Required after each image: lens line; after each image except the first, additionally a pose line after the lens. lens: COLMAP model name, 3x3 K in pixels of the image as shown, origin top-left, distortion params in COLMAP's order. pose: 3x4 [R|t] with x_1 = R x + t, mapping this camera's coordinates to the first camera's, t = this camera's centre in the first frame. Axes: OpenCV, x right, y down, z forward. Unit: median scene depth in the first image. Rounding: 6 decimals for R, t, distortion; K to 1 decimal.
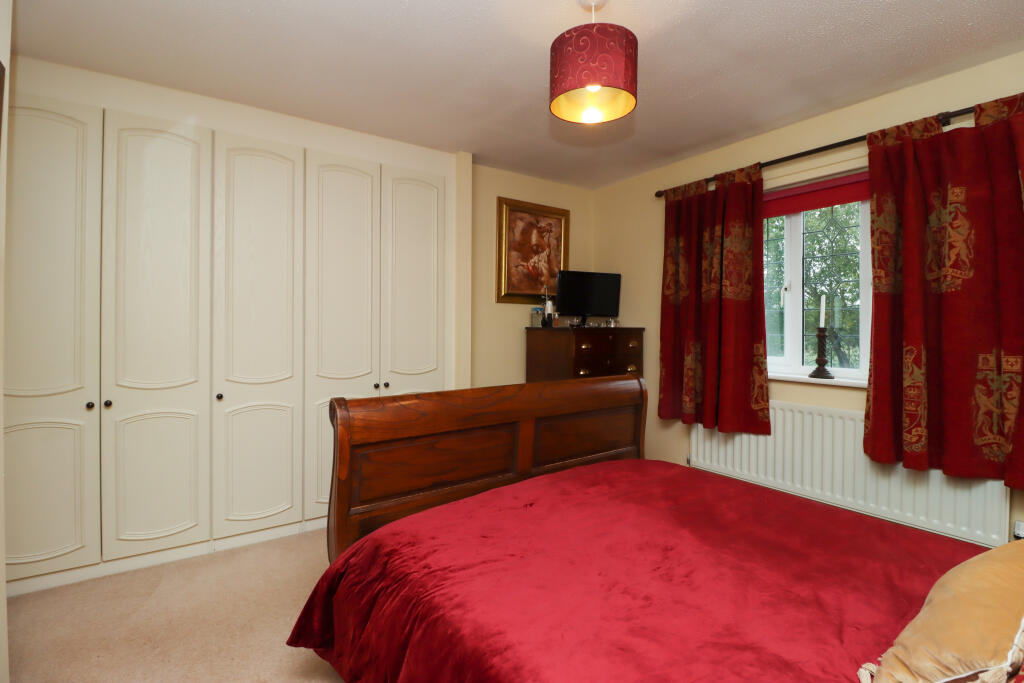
lens RADIAL K [[479.0, 0, 513.1], [0, 479.0, 326.4], [0, 0, 1]] dist [-0.003057, -0.000969]
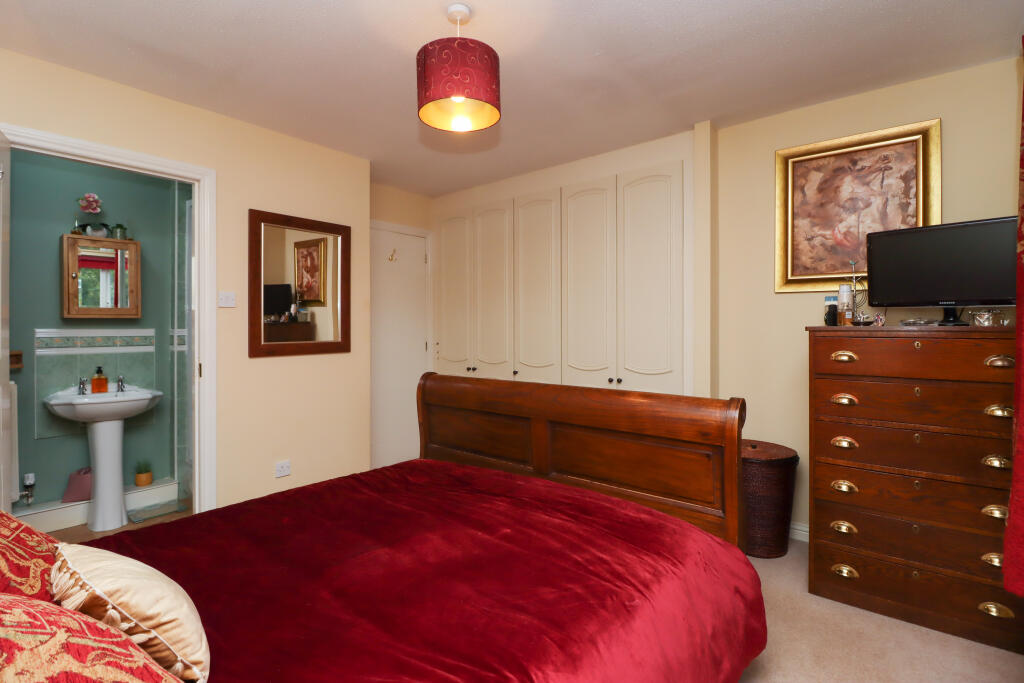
lens RADIAL K [[479.0, 0, 513.1], [0, 479.0, 326.4], [0, 0, 1]] dist [-0.003057, -0.000969]
pose [[0.264292, -0.002431, -0.964440, 0.546759], [0.001667, 0.999996, -0.002064, 0.002690], [0.964441, -0.001062, 0.264295, 0.385262]]
